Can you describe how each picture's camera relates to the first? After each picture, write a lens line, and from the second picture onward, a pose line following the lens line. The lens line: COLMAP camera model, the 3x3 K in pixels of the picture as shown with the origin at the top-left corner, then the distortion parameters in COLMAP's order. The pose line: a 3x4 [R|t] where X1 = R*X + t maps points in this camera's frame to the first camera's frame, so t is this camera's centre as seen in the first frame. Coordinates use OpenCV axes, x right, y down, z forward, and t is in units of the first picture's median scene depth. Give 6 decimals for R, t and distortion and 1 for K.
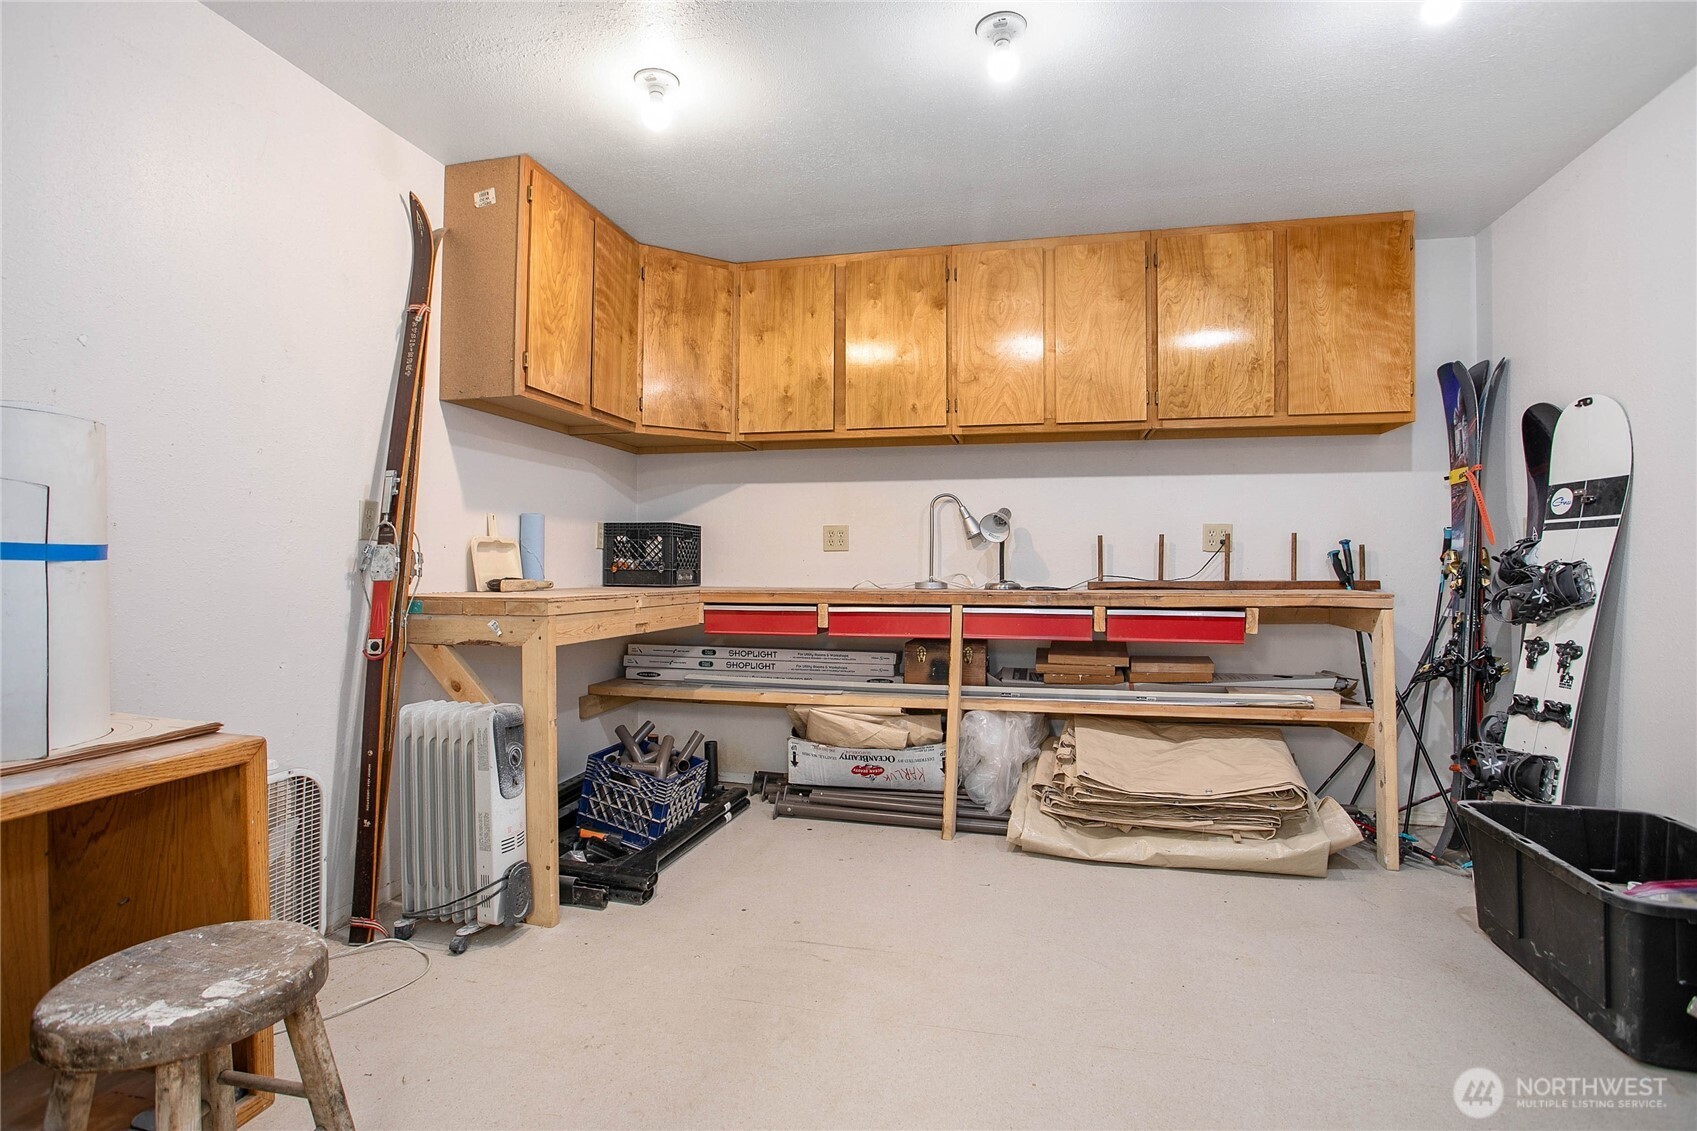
lens RADIAL K [[820.4, 0, 848.5], [0, 820.4, 565.5], [0, 0, 1]] dist [-0.050998, 0.000094]
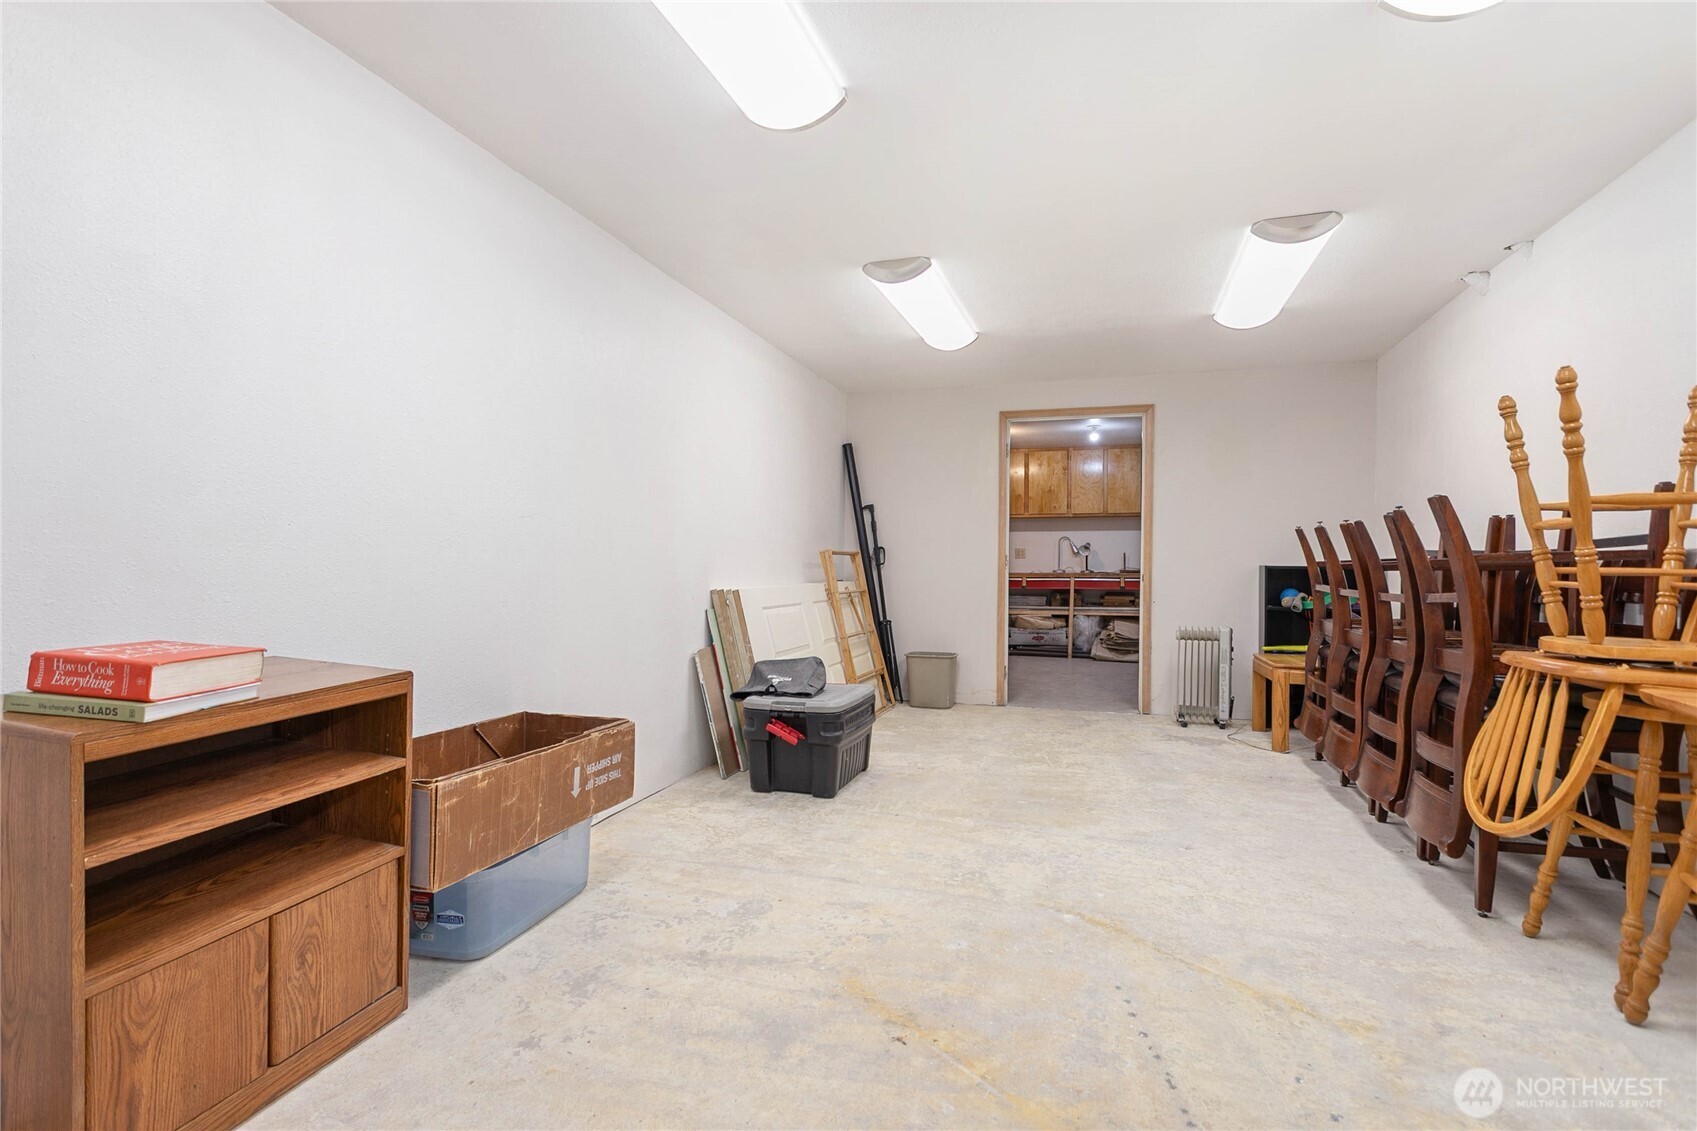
lens RADIAL K [[804.3, 0, 844.5], [0, 804.3, 560.4], [0, 0, 1]] dist [-0.001813, 0.000311]
pose [[0.997469, -0.002151, -0.071076, -0.447983], [0.002715, 0.999966, 0.007848, -0.036866], [0.071057, -0.008022, 0.997440, -1.805889]]
